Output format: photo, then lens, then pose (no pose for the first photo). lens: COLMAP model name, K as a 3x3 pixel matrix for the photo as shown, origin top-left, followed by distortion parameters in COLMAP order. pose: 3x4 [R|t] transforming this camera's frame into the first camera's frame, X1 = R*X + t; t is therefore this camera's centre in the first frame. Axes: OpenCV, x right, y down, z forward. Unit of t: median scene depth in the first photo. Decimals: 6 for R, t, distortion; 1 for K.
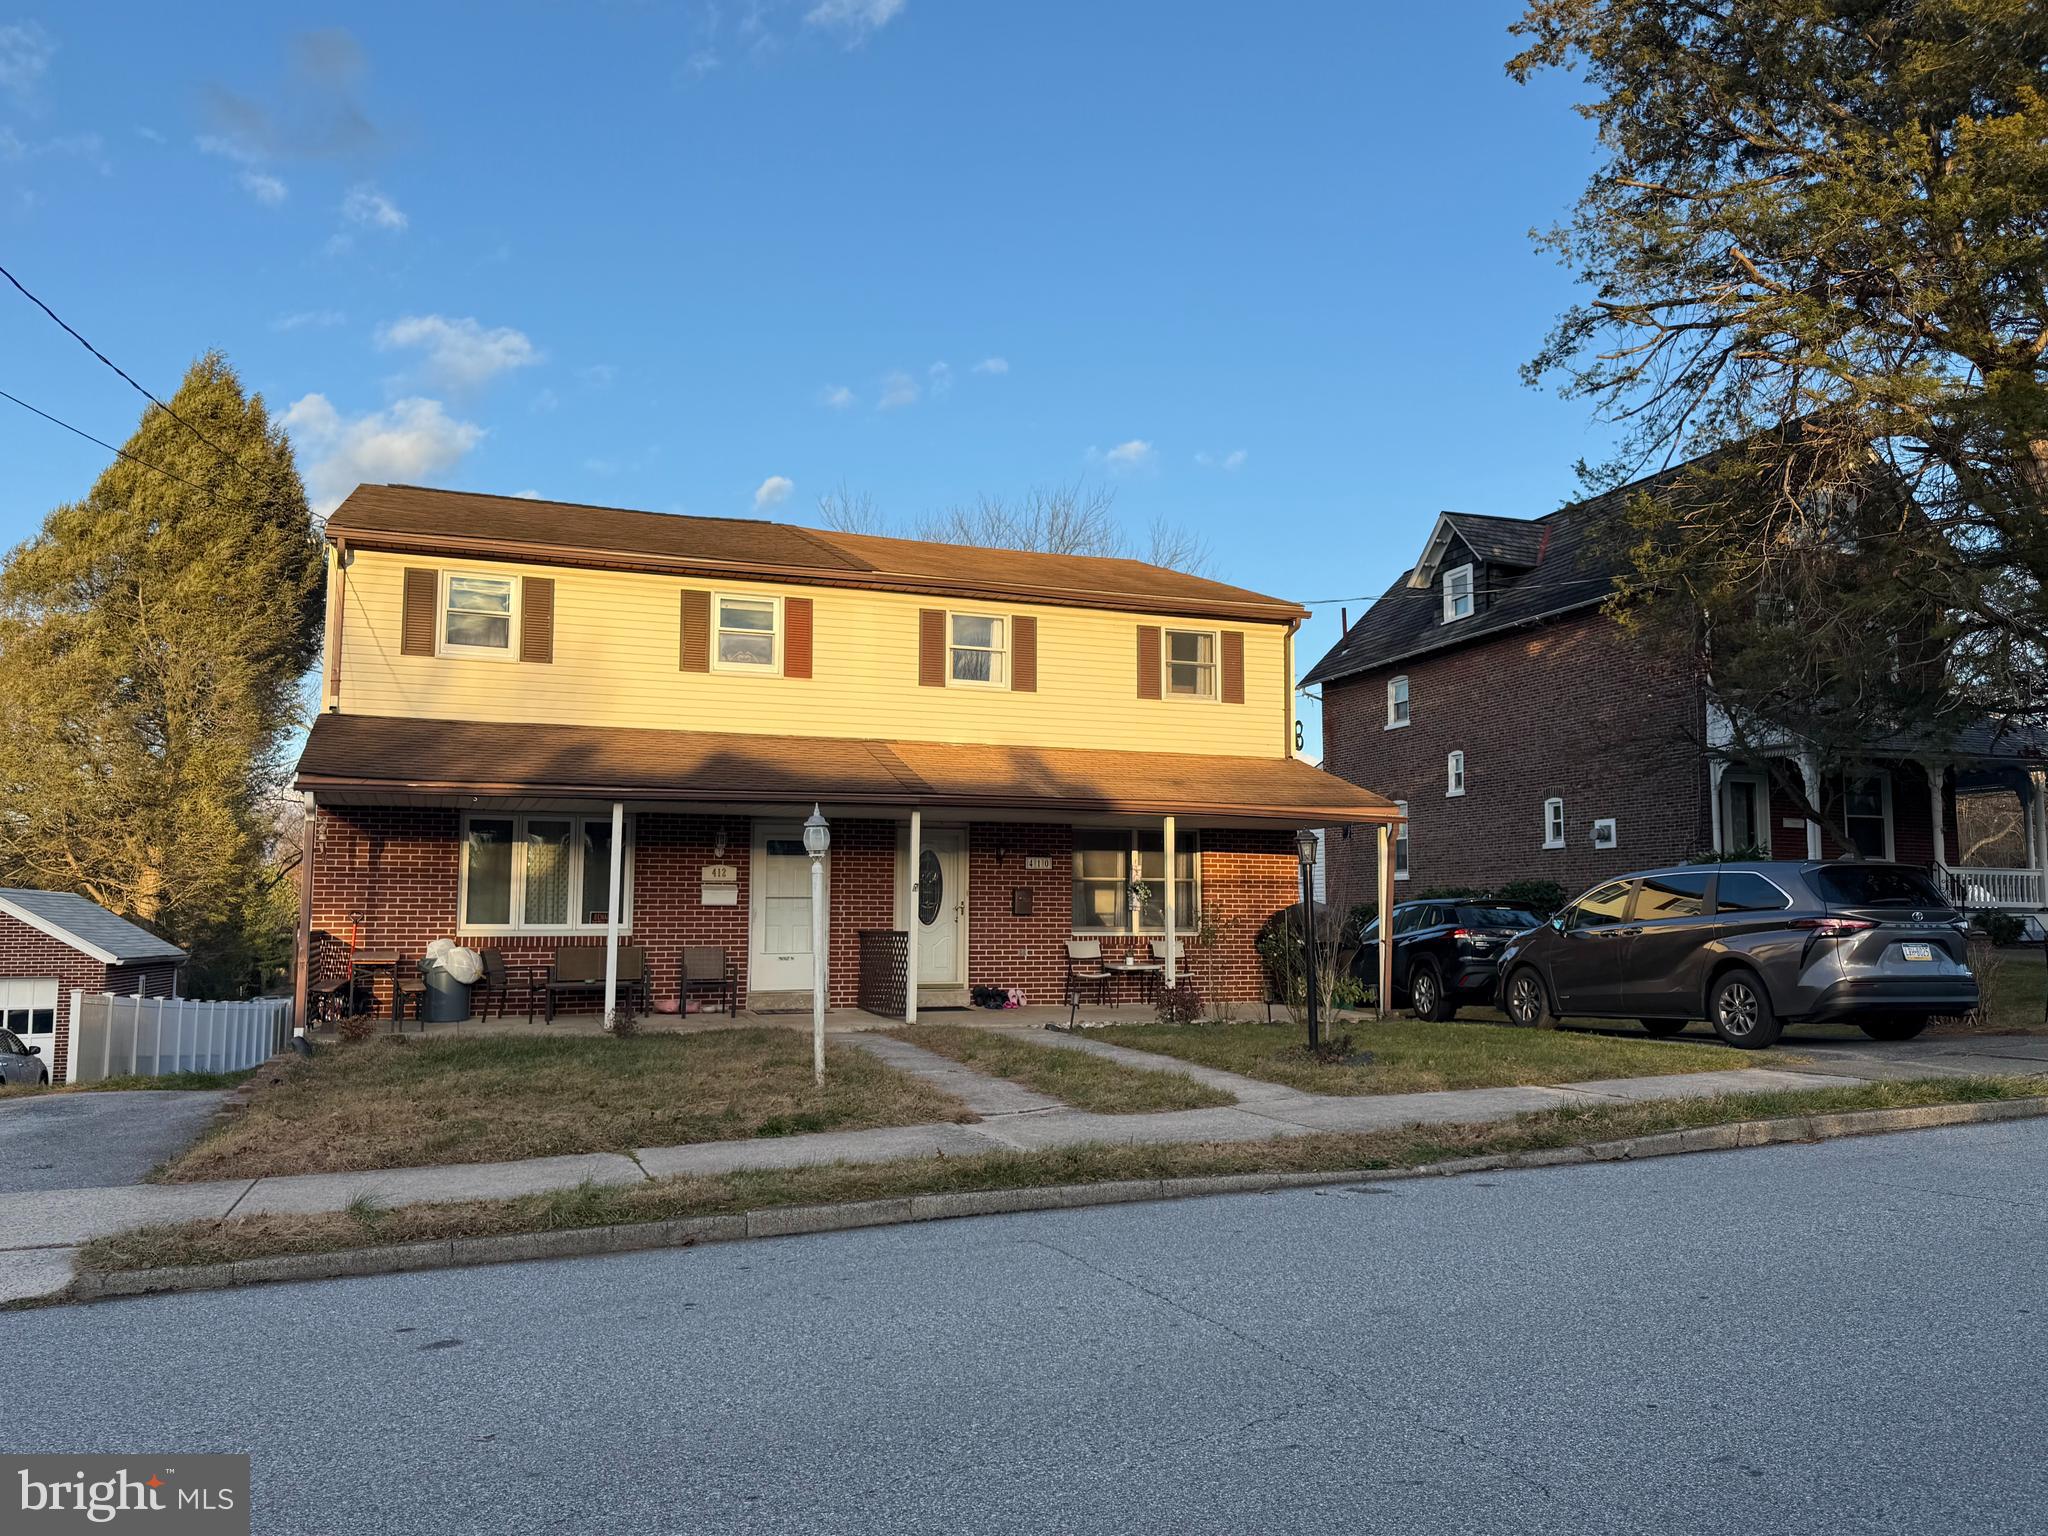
lens RADIAL K [[1533.6, 0, 1024.0], [0, 1533.6, 768.0], [0, 0, 1]] dist [0.140947, -0.259695]
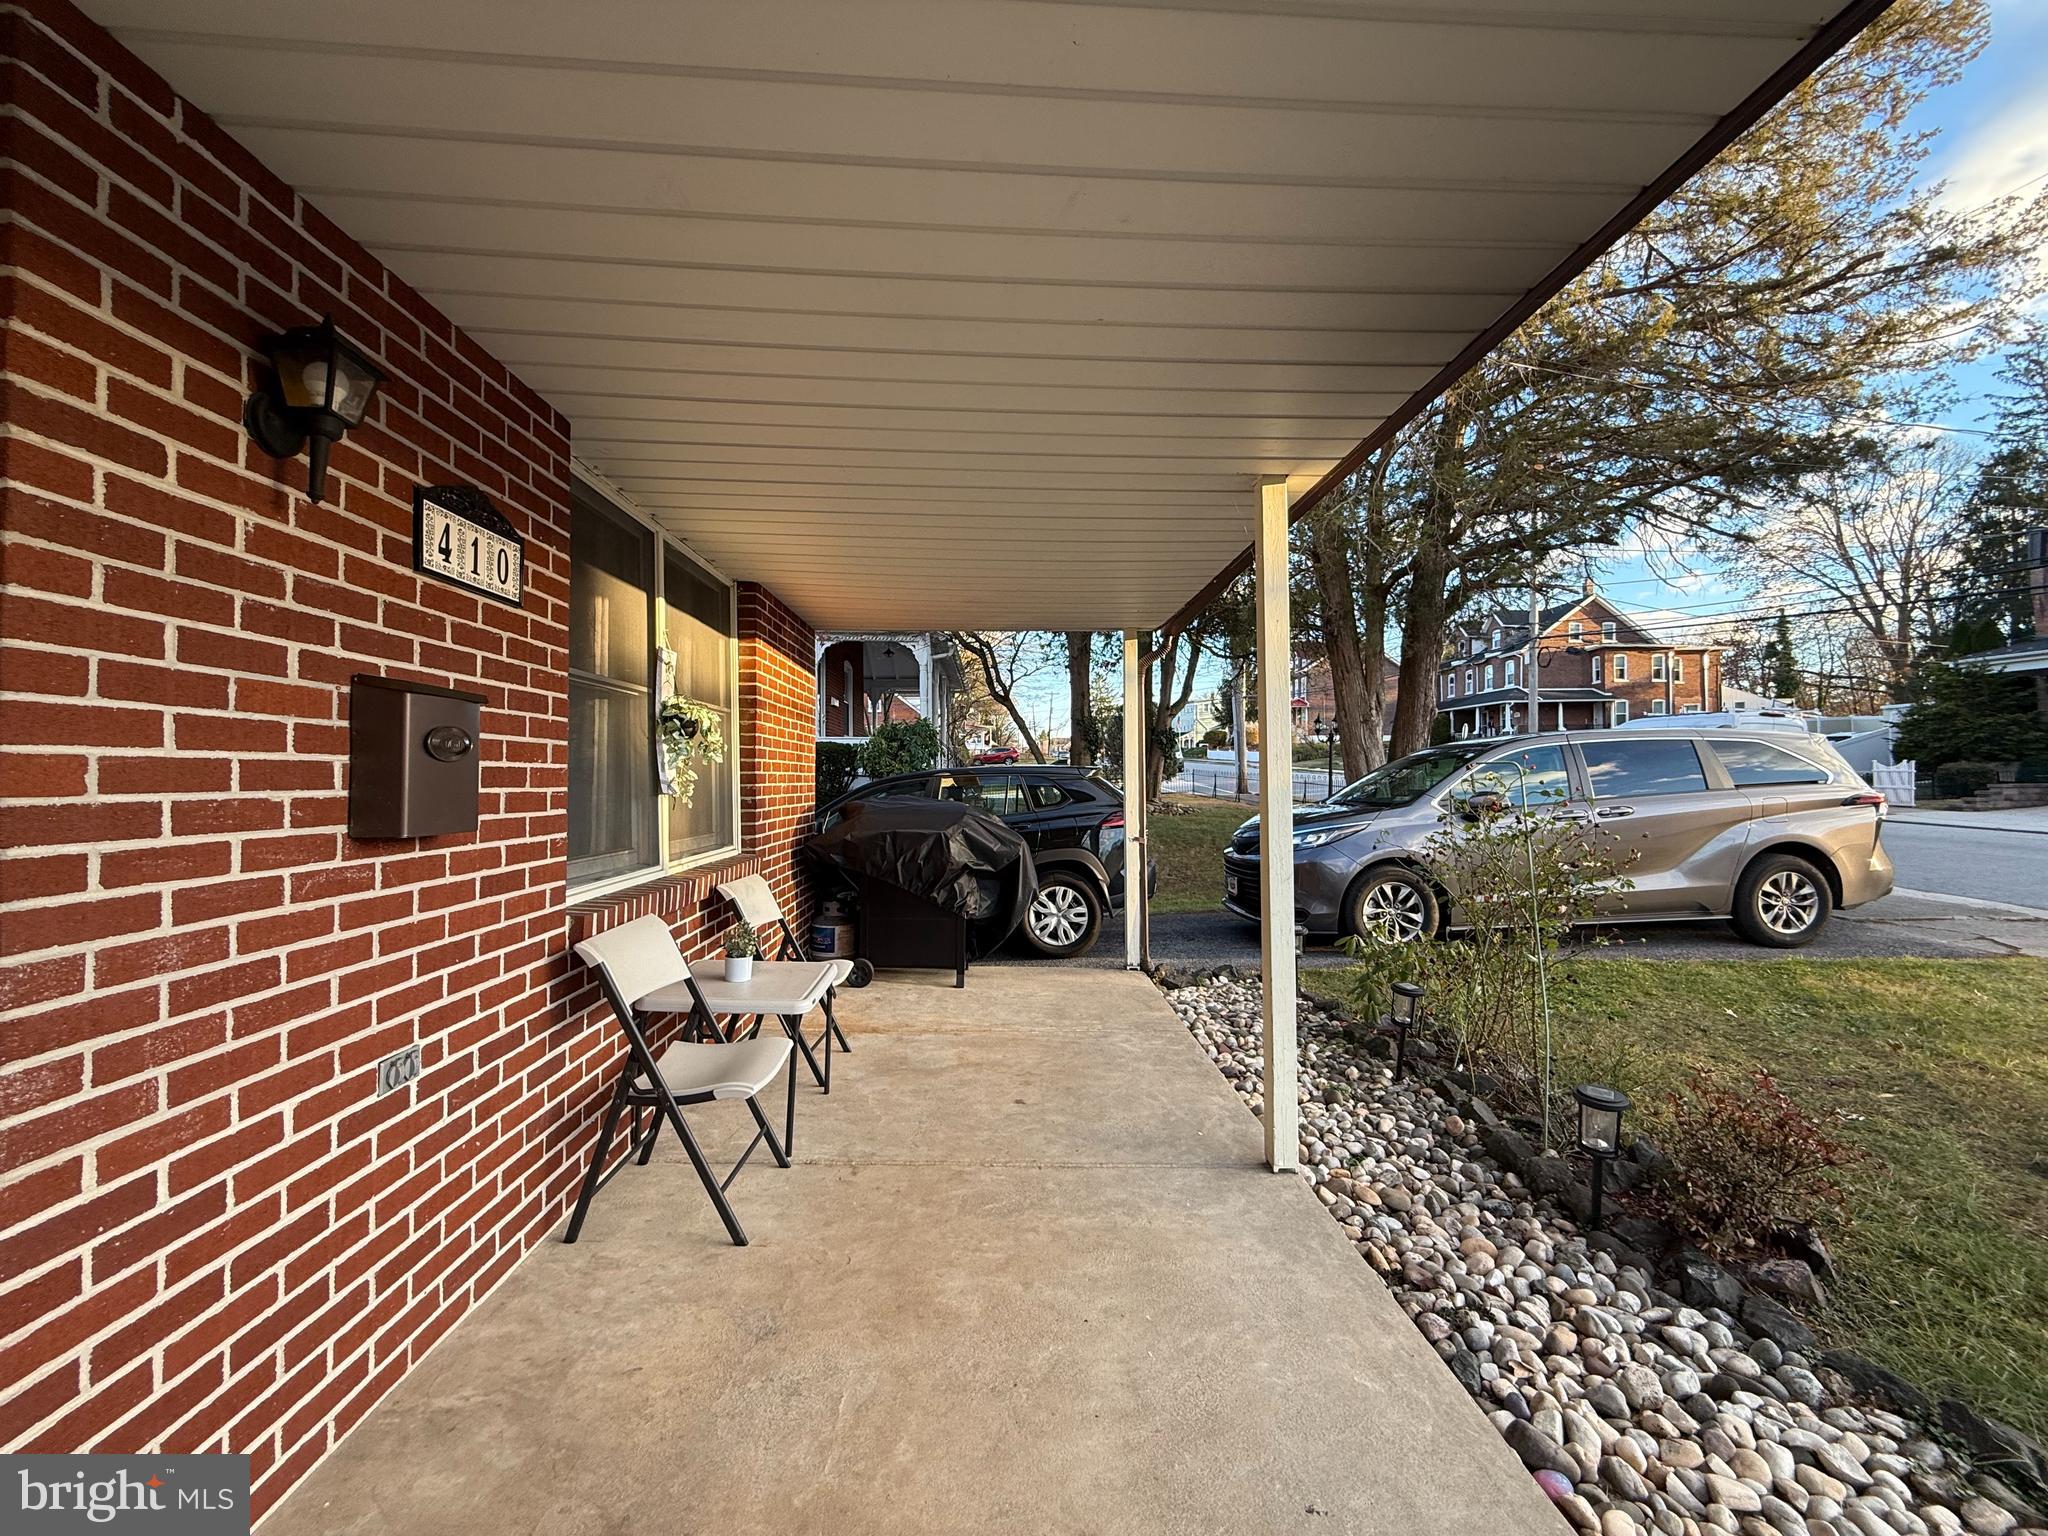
lens RADIAL K [[814.3, 0, 1016.0], [0, 814.3, 766.8], [0, 0, 1]] dist [0.000858, -0.000910]
pose [[0.305155, 0.010339, 0.952246, -0.063586], [-0.092073, 0.995577, 0.018696, 0.079815], [-0.947841, -0.093381, 0.304758, 0.908318]]
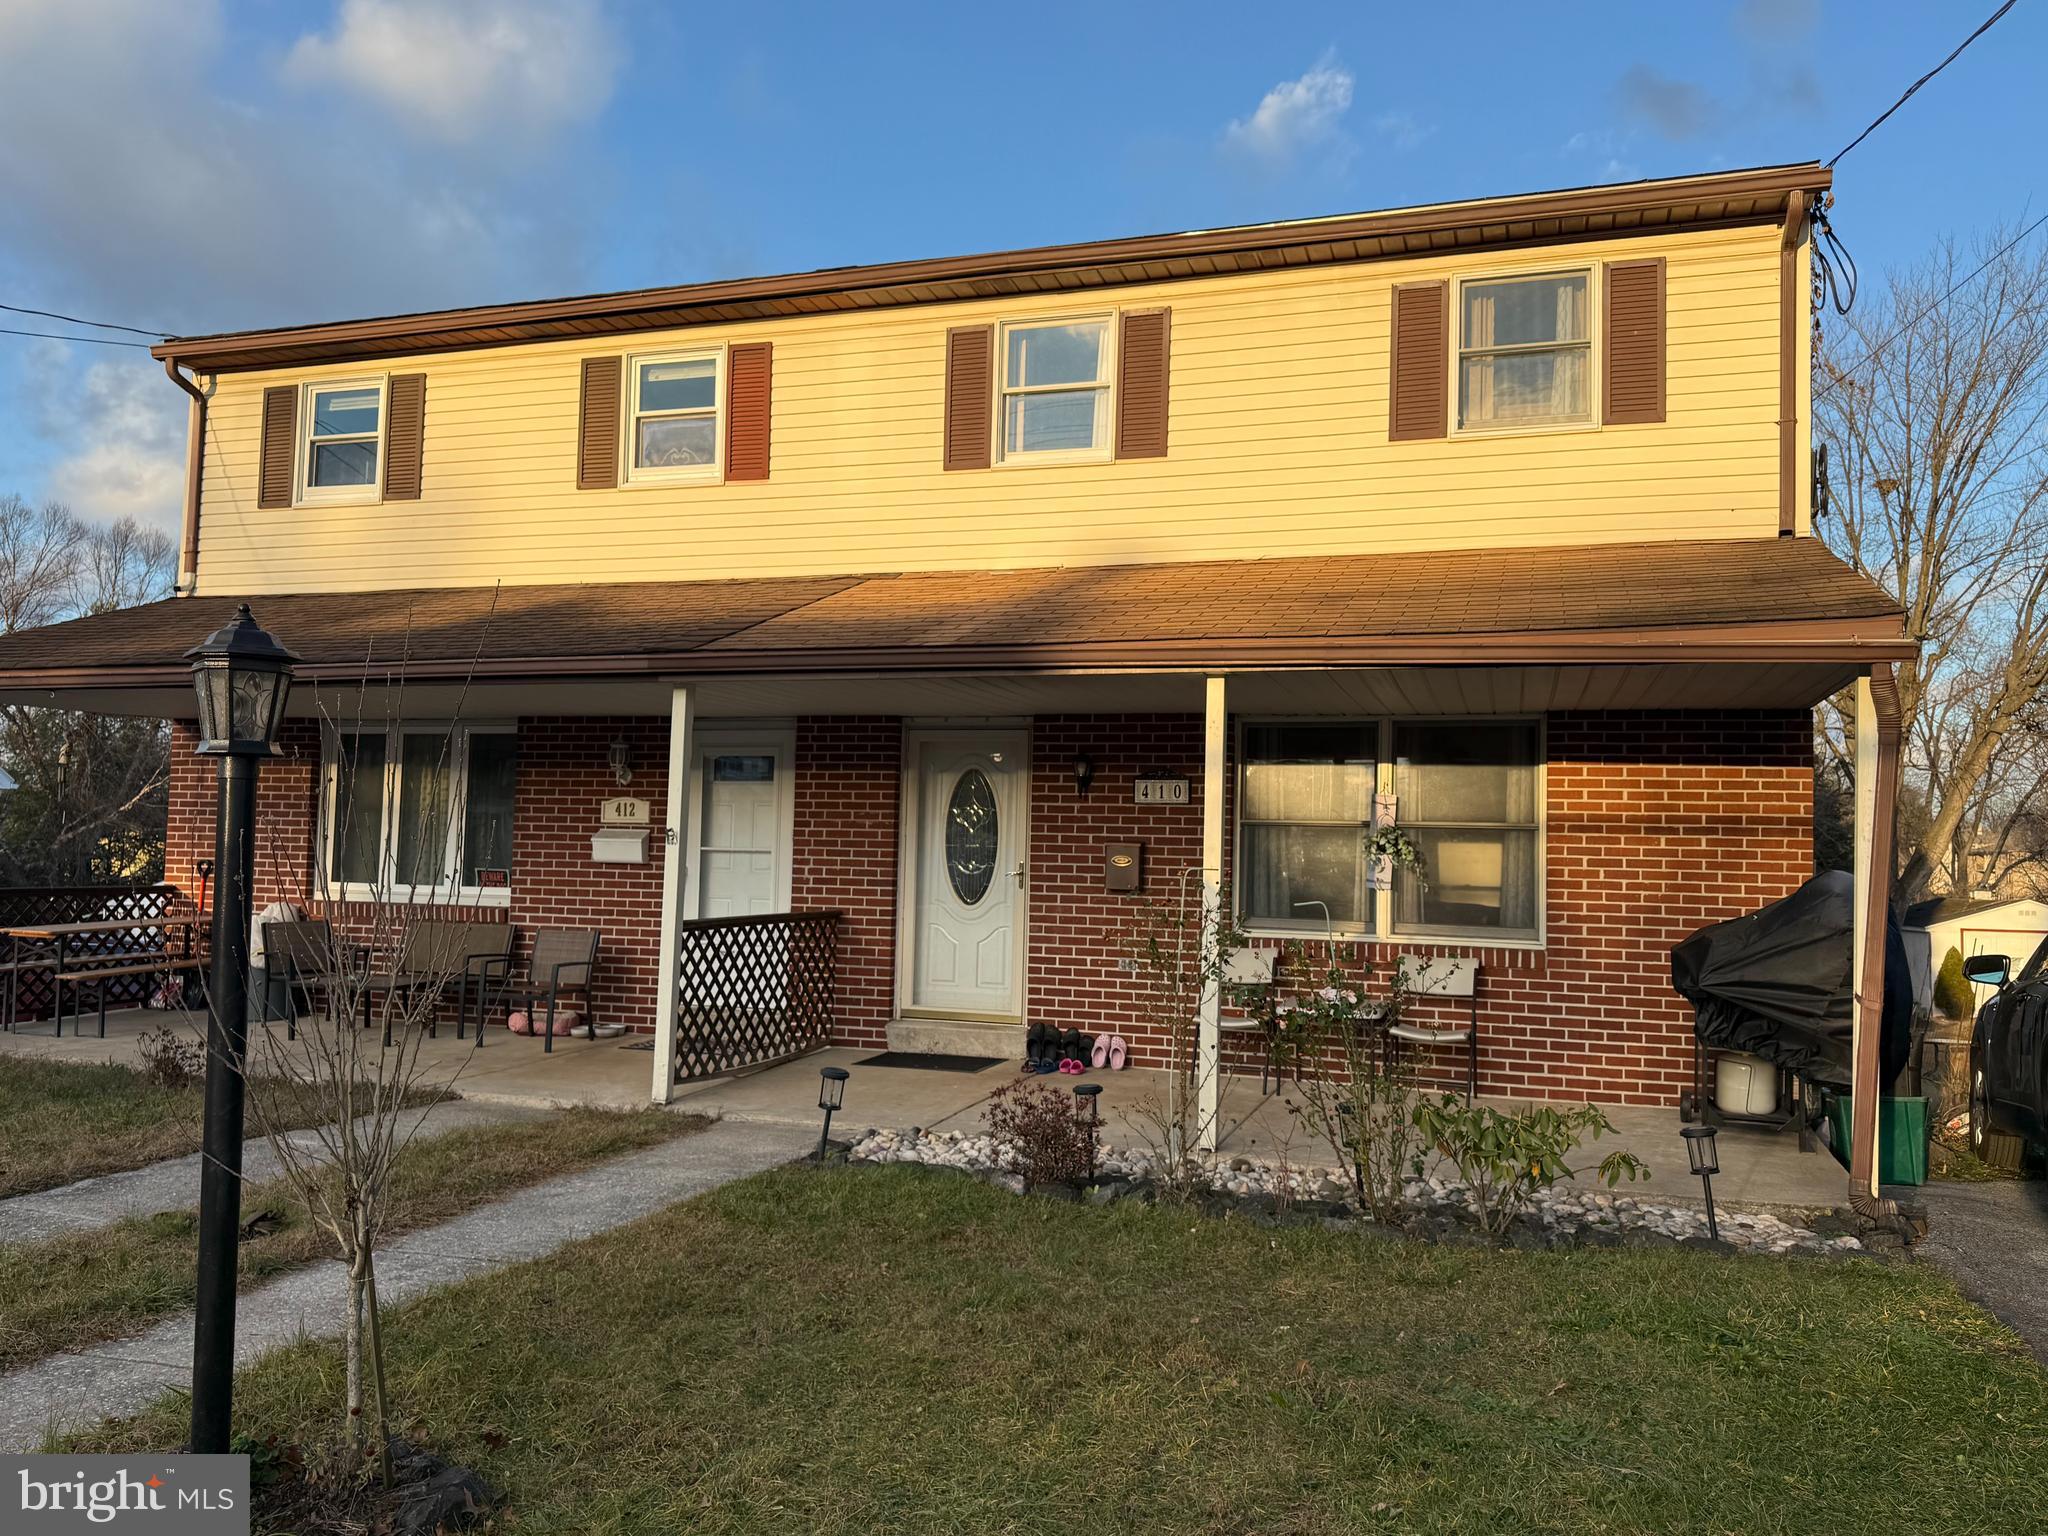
lens RADIAL K [[1533.6, 0, 1024.0], [0, 1533.6, 768.0], [0, 0, 1]] dist [0.140947, -0.259695]
pose [[0.785262, -0.019574, -0.618854, 0.290229], [0.041610, 0.998909, 0.021204, 0.041745], [0.617763, -0.042401, 0.785220, 0.572971]]
